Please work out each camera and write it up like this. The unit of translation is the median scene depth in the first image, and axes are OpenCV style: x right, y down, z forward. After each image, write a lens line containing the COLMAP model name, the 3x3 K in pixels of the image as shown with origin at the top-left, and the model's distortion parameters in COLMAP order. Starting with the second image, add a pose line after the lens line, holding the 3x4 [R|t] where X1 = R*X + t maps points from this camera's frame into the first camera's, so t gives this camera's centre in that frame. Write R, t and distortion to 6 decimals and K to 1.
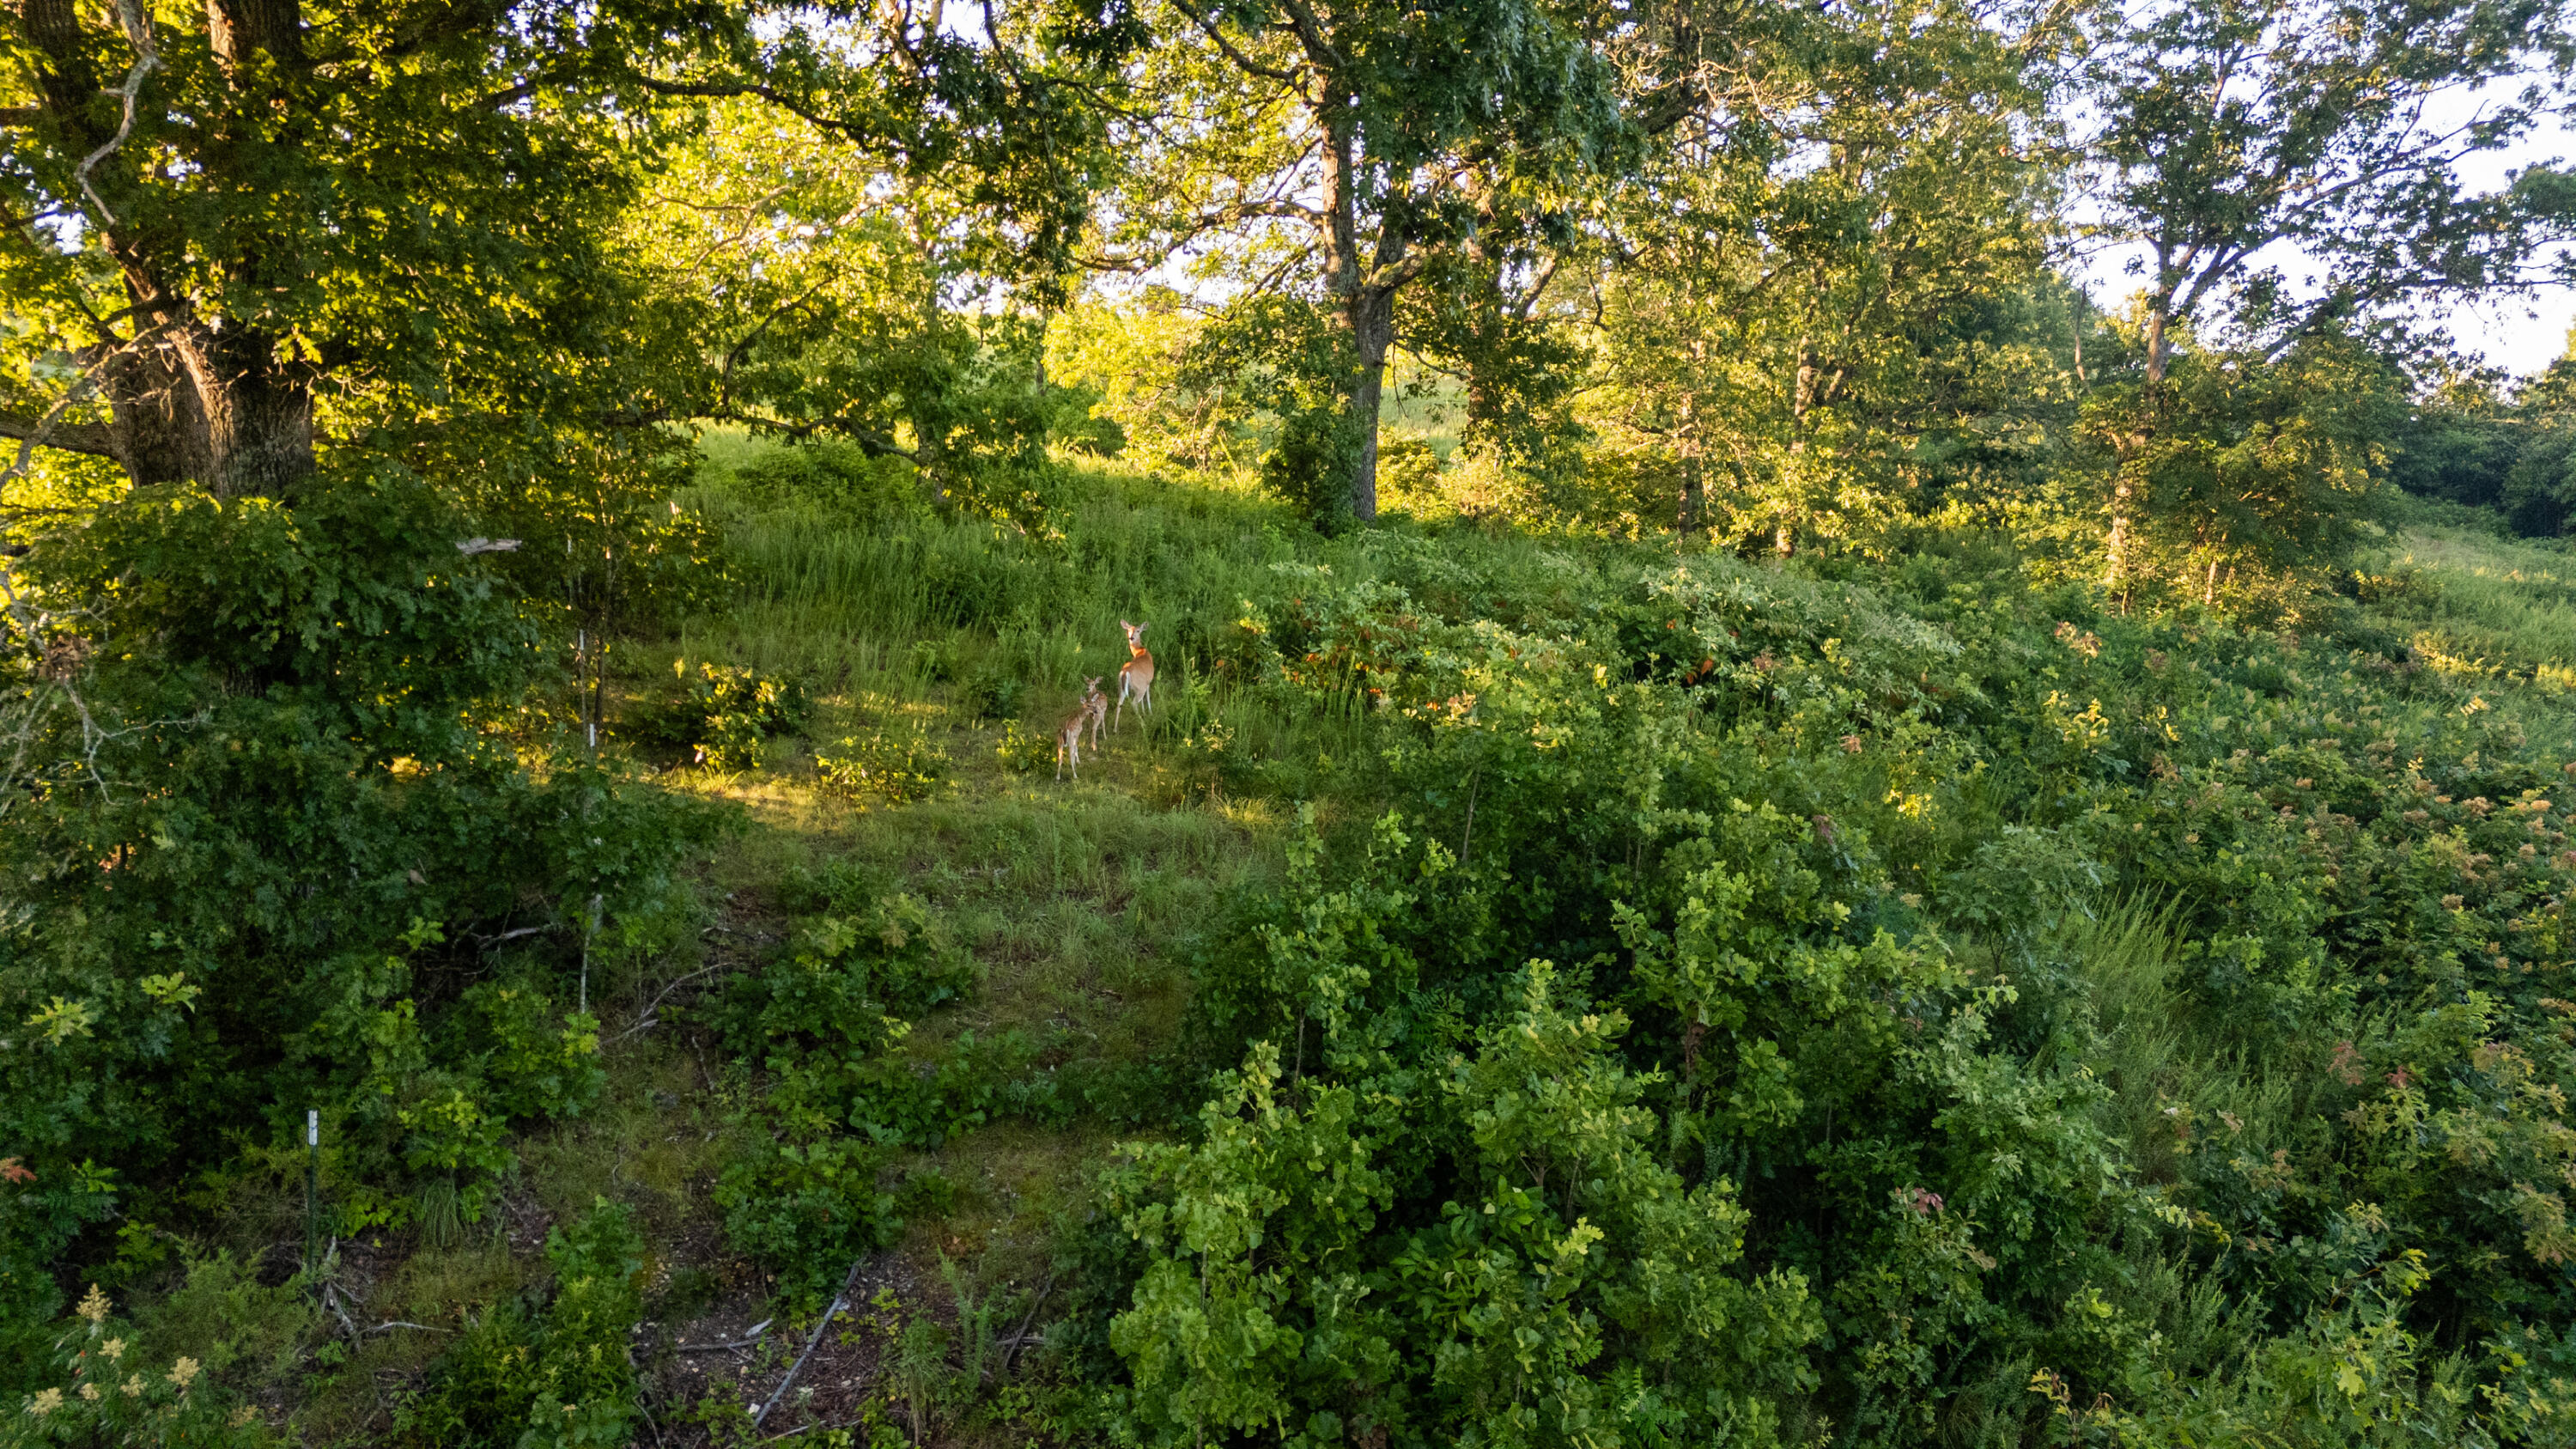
lens RADIAL K [[1895.0, 0, 1295.9], [0, 1895.0, 720.0], [0, 0, 1]] dist [0.074435, -0.071017]
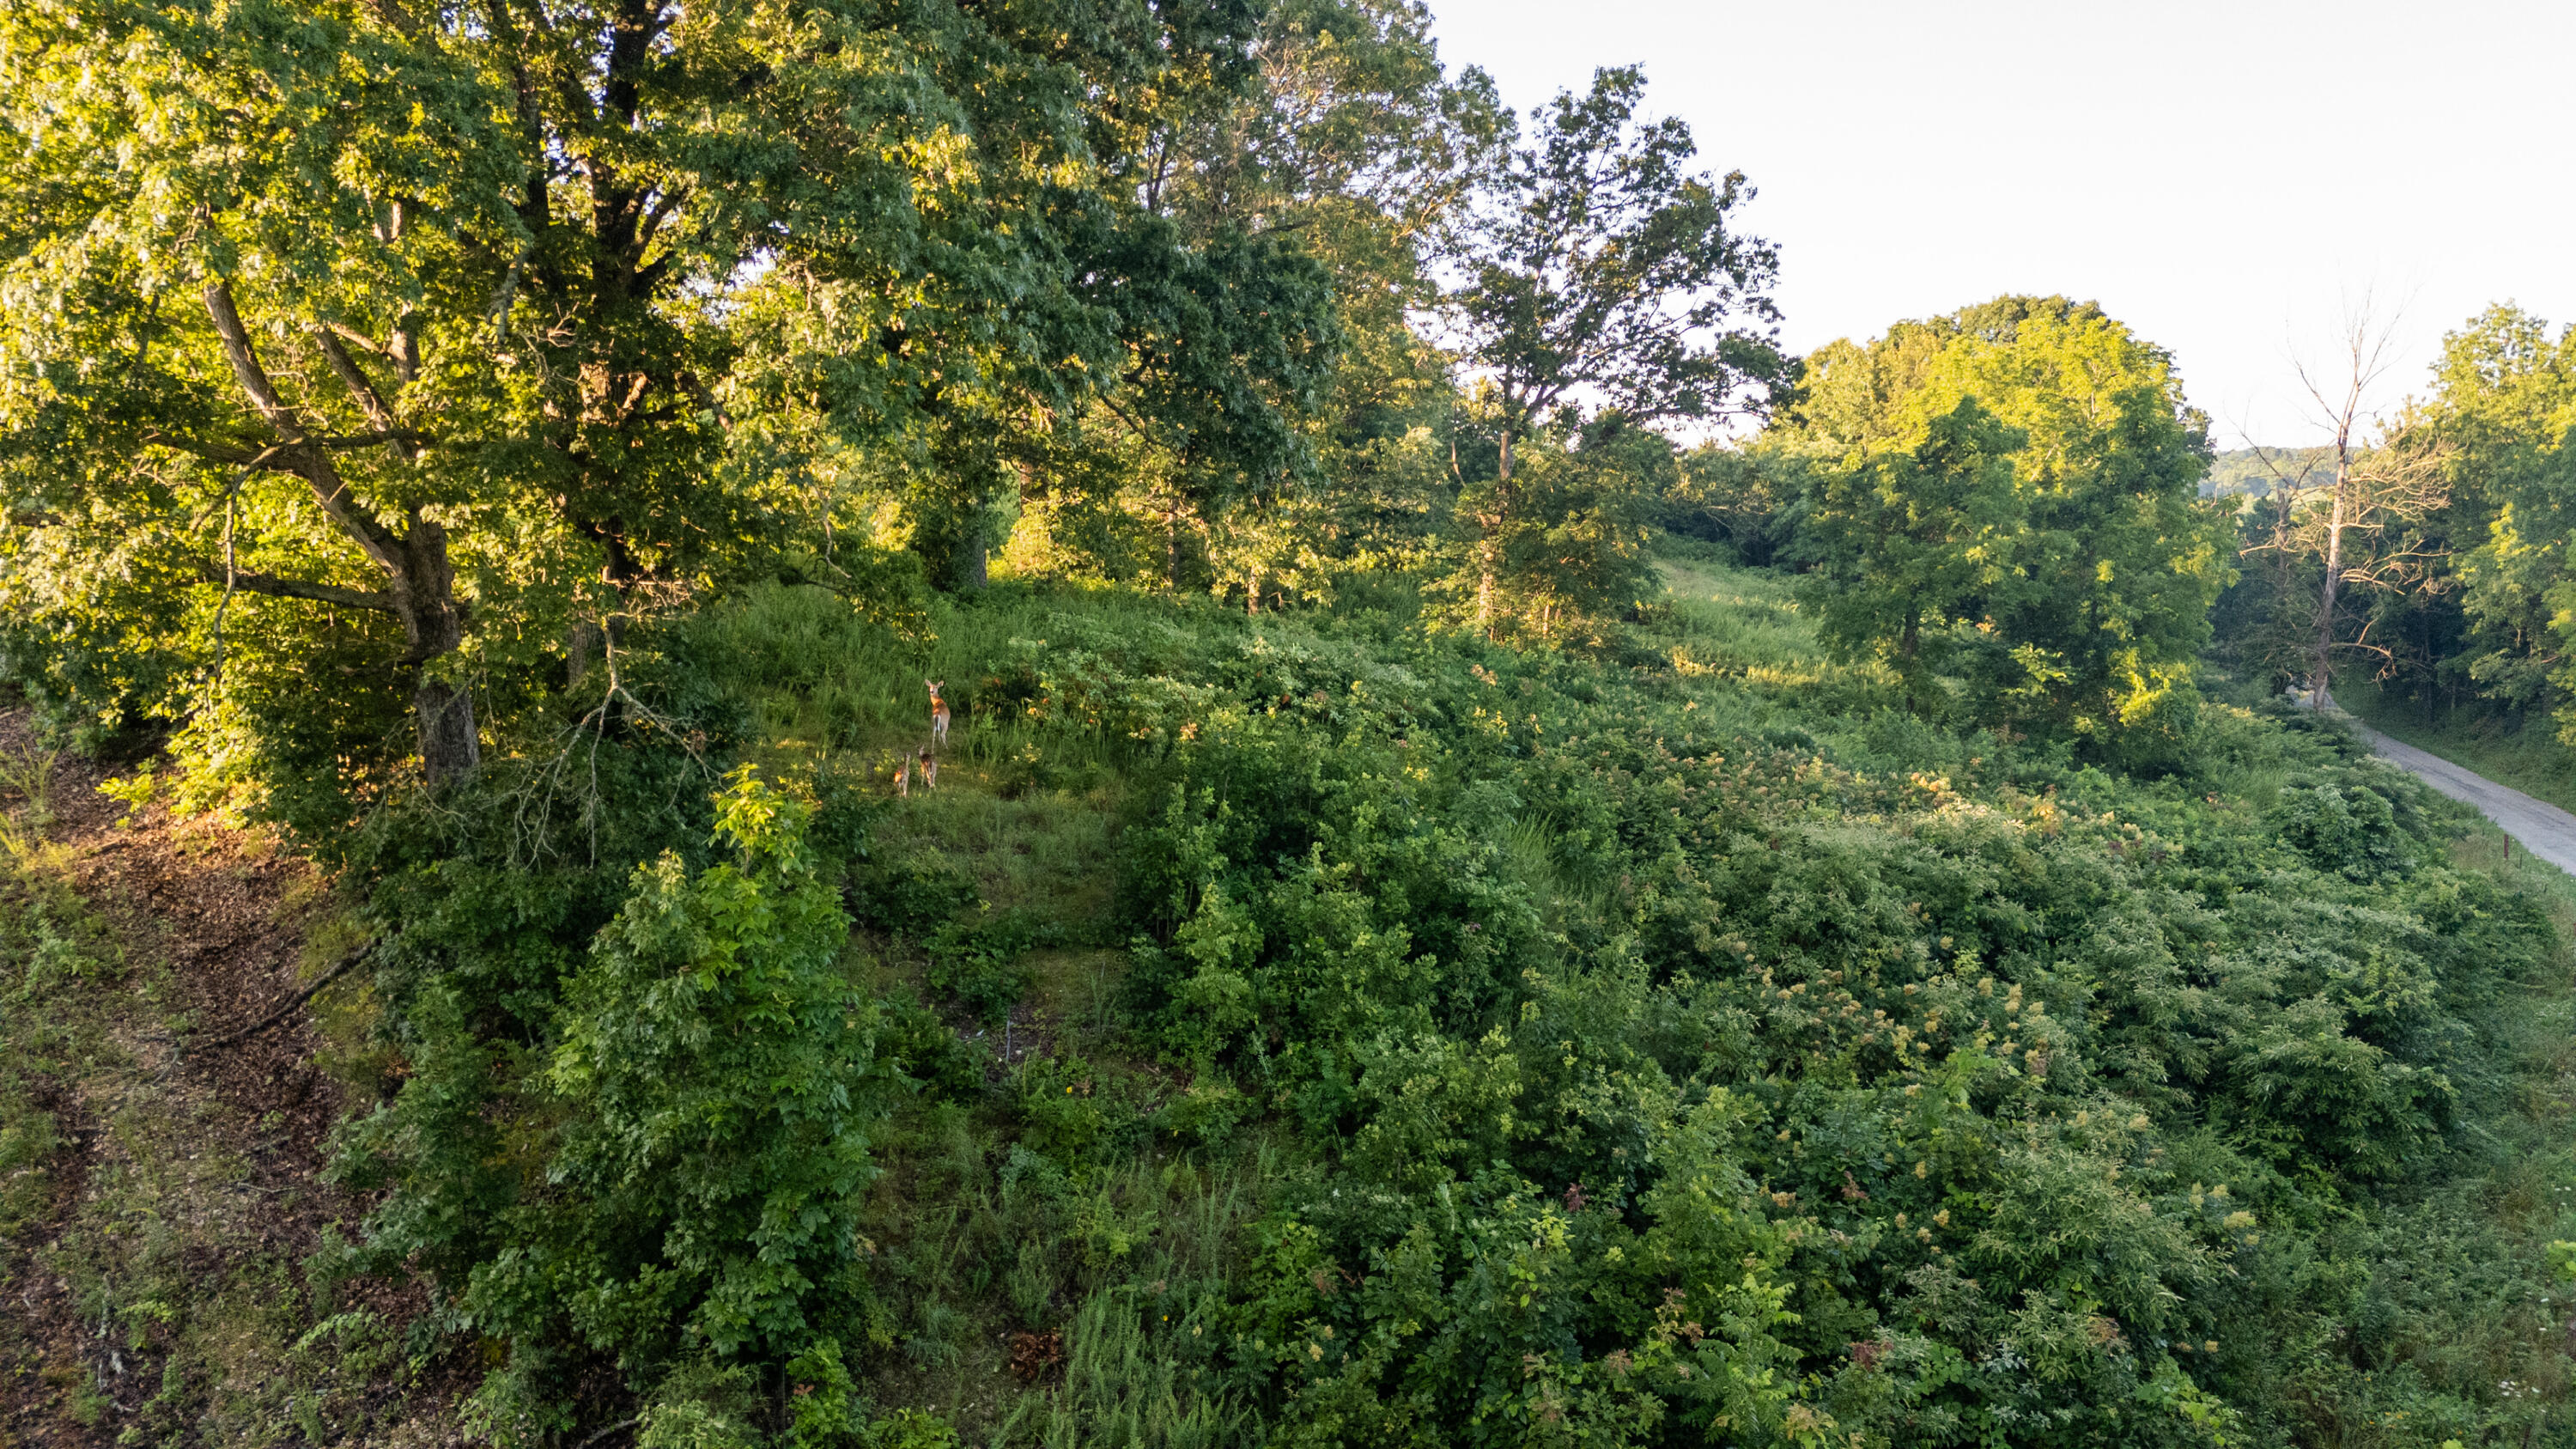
lens RADIAL K [[1895.0, 0, 1295.9], [0, 1895.0, 720.0], [0, 0, 1]] dist [0.074435, -0.071017]
pose [[0.948920, -0.037859, 0.313236, -0.158326], [0.038639, 0.999246, 0.003720, -0.008647], [-0.313141, 0.008573, 0.949668, -0.308218]]
